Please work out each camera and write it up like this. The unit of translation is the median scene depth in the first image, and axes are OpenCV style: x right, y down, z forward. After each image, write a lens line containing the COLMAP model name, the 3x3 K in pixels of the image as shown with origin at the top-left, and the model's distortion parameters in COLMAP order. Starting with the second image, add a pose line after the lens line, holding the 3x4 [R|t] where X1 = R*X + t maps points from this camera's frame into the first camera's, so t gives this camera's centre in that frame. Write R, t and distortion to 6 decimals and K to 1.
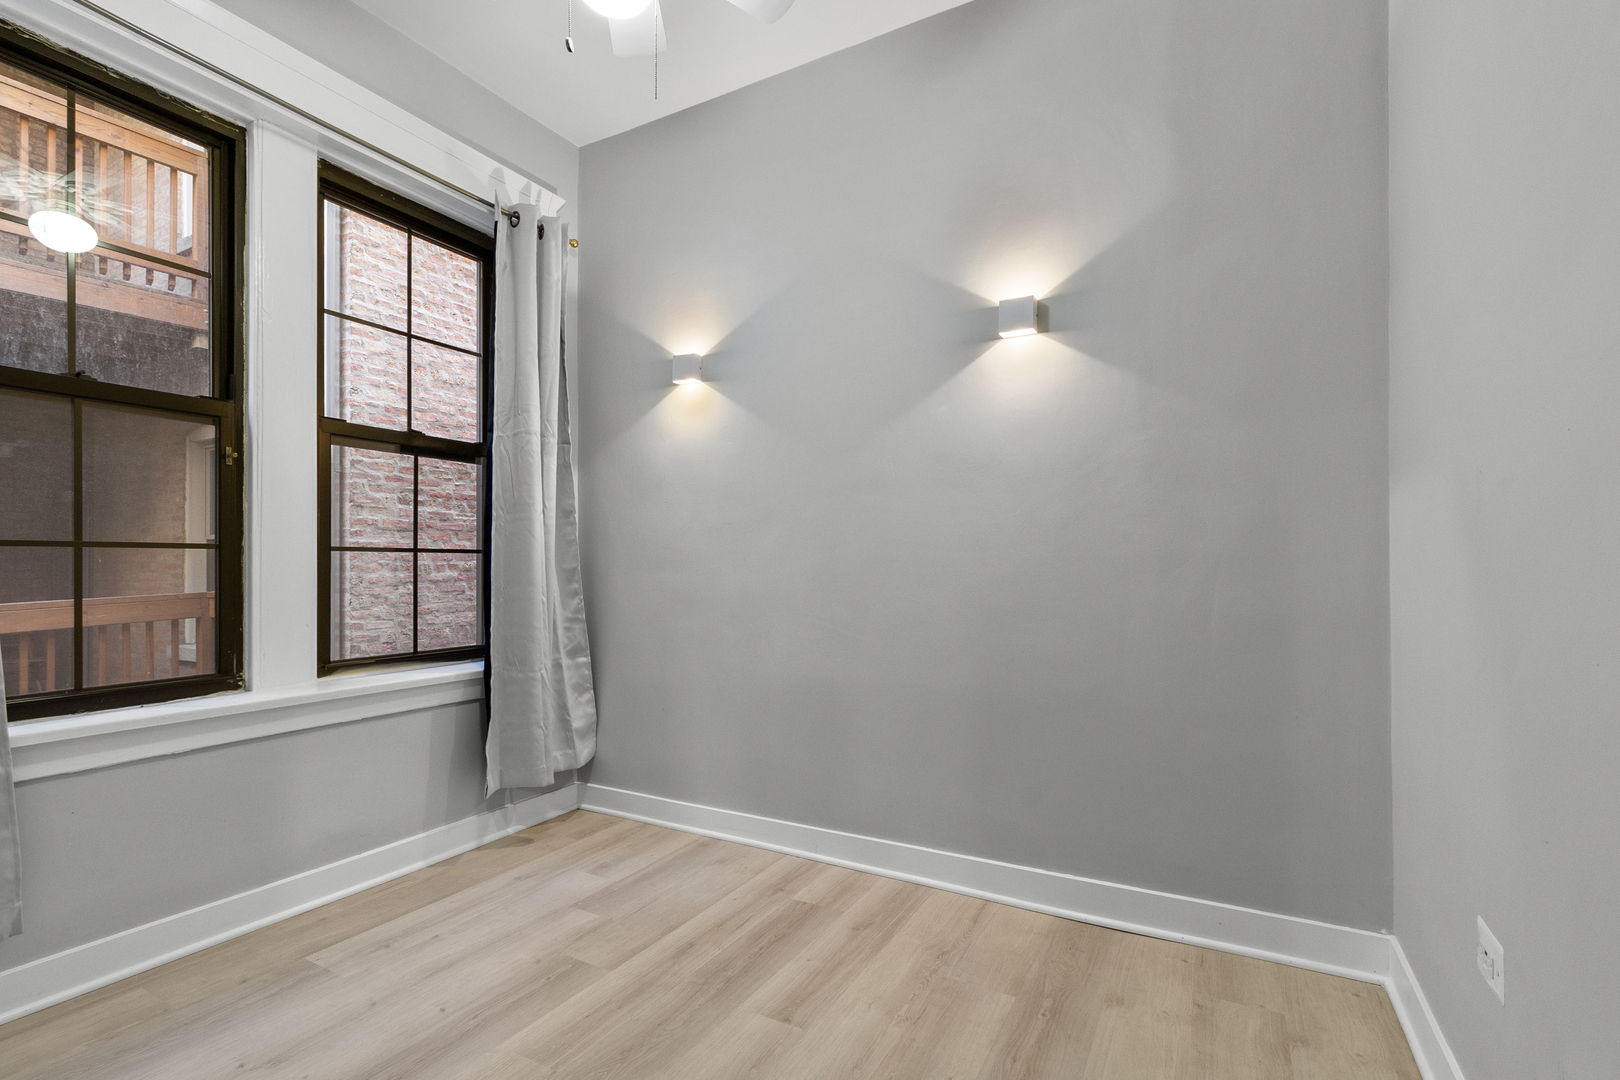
lens RADIAL K [[741.9, 0, 808.3], [0, 741.9, 554.7], [0, 0, 1]] dist [-0.000973, 0.000181]
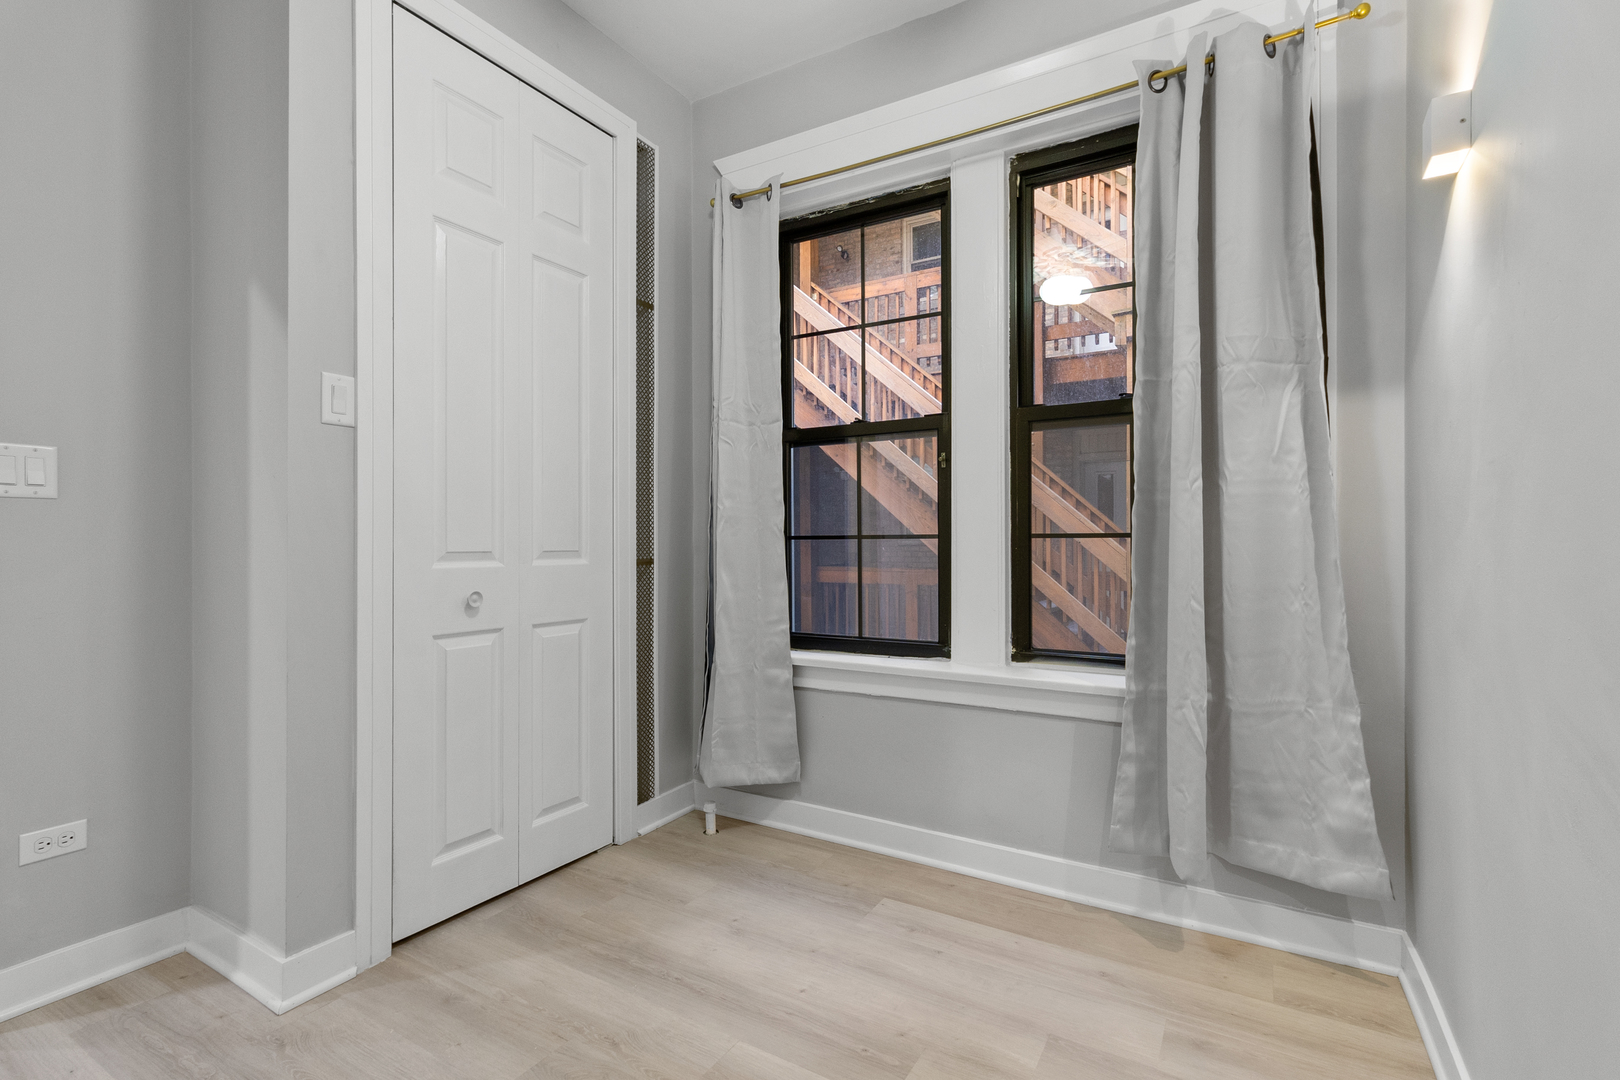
lens RADIAL K [[741.9, 0, 805.5], [0, 741.9, 542.6], [0, 0, 1]] dist [-0.000973, 0.000181]
pose [[-0.040091, -0.011370, -0.999131, 0.409627], [0.010931, 0.999870, -0.011817, 0.010891], [0.999136, -0.011396, -0.039961, 0.819150]]
